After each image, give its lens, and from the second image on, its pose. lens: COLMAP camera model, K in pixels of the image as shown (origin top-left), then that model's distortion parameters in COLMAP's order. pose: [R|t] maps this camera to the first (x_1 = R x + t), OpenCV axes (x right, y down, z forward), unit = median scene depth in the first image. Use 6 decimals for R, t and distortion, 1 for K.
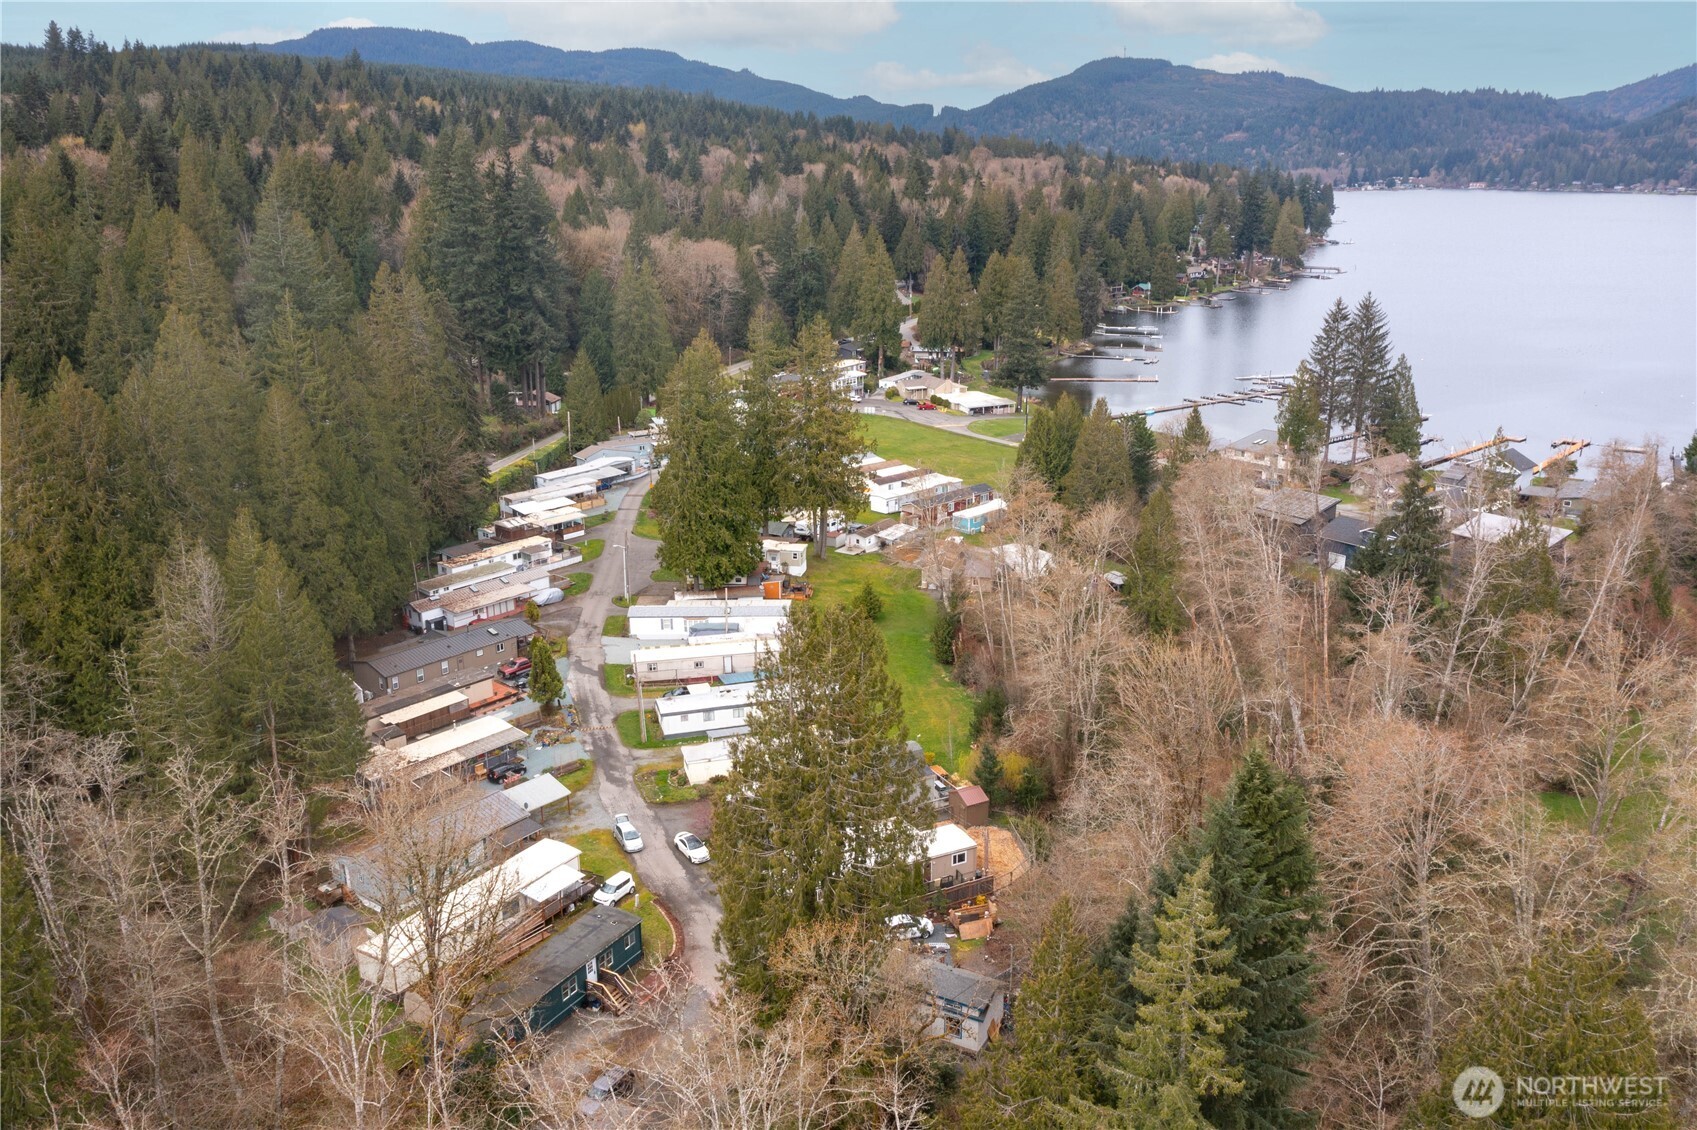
lens RADIAL K [[1338.8, 0, 846.5], [0, 1338.8, 552.6], [0, 0, 1]] dist [-0.018572, 0.003535]
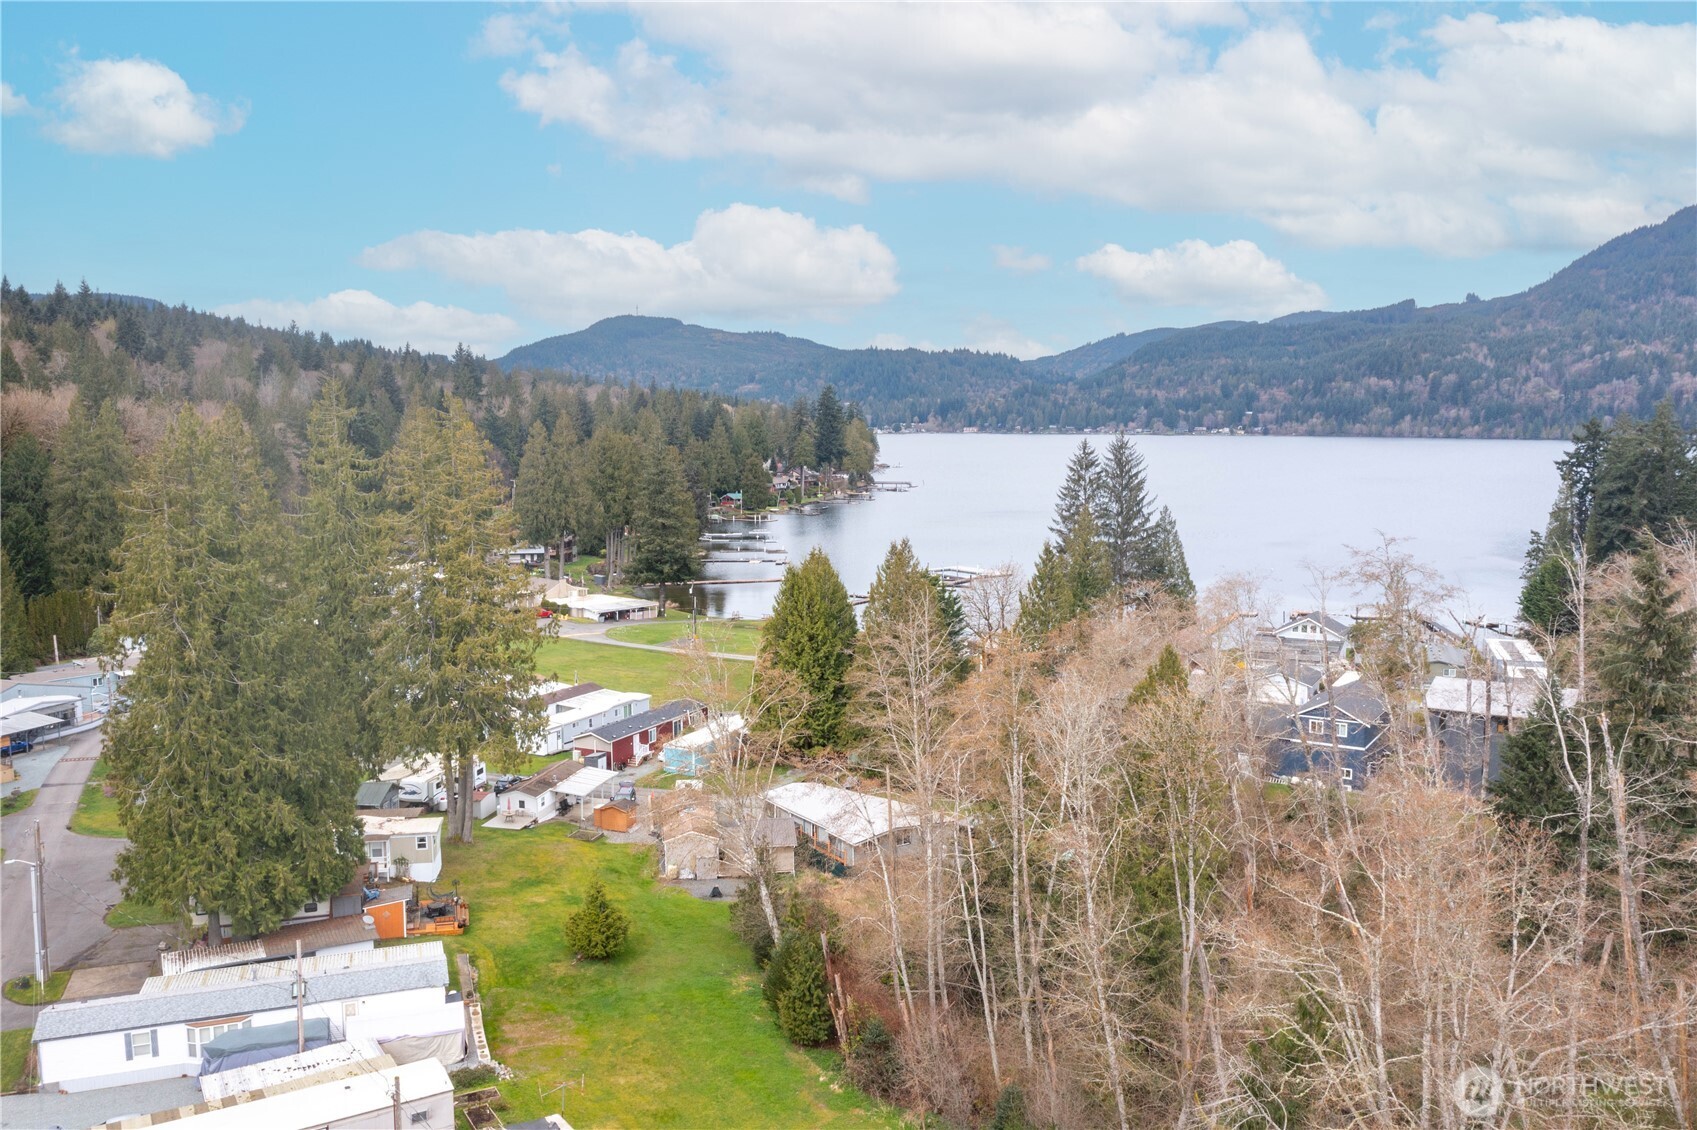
lens RADIAL K [[1338.8, 0, 846.5], [0, 1338.8, 552.6], [0, 0, 1]] dist [-0.018572, 0.003535]
pose [[0.938128, -0.030817, 0.344915, -0.043889], [0.094300, 0.981125, -0.168826, -0.003612], [-0.333202, 0.190906, 0.923326, 0.340755]]
